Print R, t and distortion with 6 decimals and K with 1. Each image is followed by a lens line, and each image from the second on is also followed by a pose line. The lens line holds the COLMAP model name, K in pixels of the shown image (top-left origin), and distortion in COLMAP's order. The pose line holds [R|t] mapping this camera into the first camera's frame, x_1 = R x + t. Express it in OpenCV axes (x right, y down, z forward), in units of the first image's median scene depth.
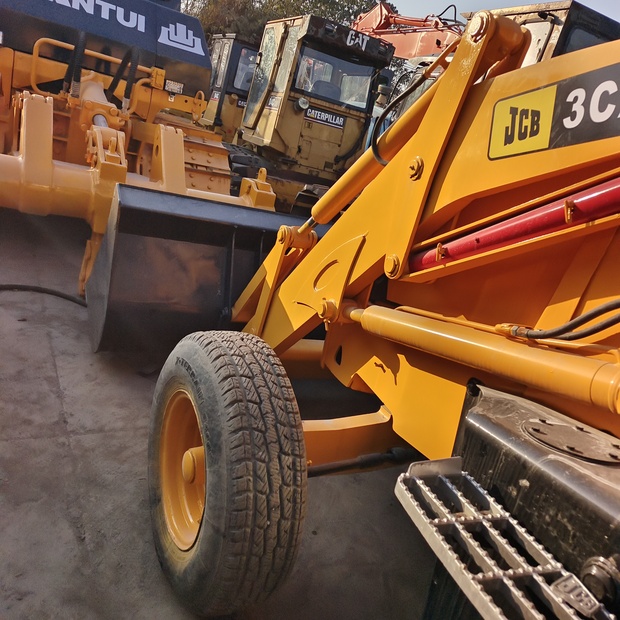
lens RADIAL K [[561.6, 0, 316.6], [0, 561.6, 311.4], [0, 0, 1]] dist [0.043159, -0.004426]
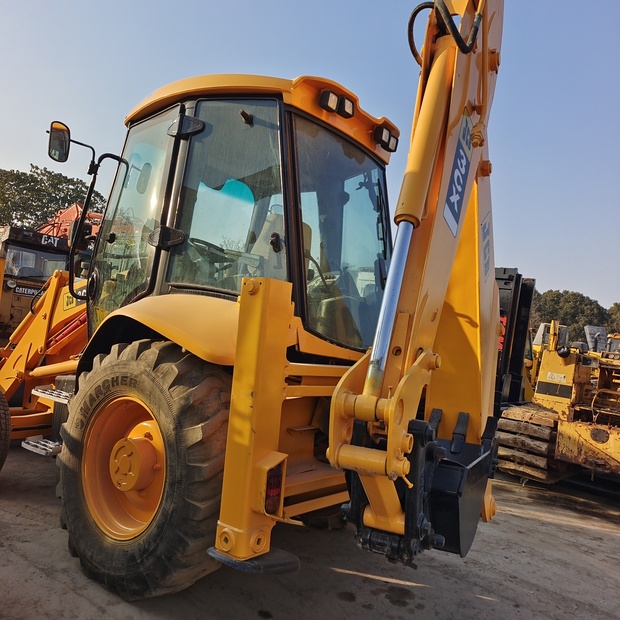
lens RADIAL K [[561.6, 0, 316.6], [0, 561.6, 311.4], [0, 0, 1]] dist [0.043159, -0.004426]
pose [[0.895903, -0.101834, 0.432421, 0.037110], [0.211489, 0.953763, -0.213560, 0.144835], [-0.390680, 0.282781, 0.876016, -0.475738]]
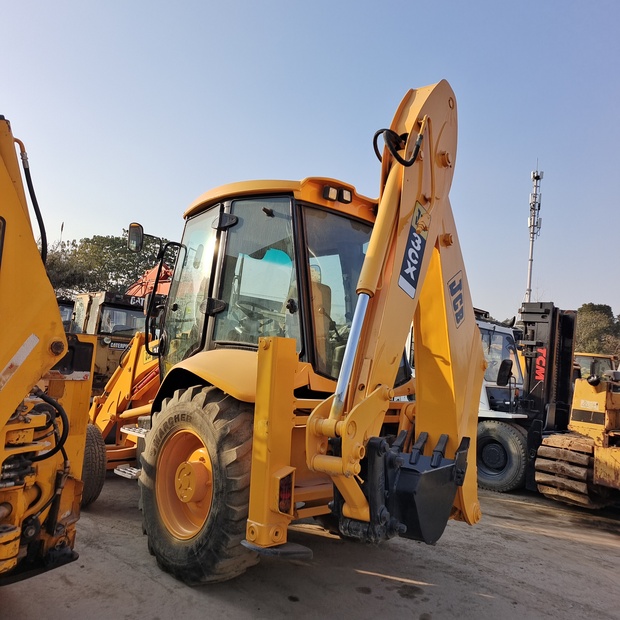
lens RADIAL K [[561.6, 0, 316.6], [0, 561.6, 311.4], [0, 0, 1]] dist [0.043159, -0.004426]
pose [[0.942310, -0.126736, 0.309824, 0.050633], [0.225428, 0.924472, -0.307463, 0.178438], [-0.247457, 0.359569, 0.899708, -0.609288]]
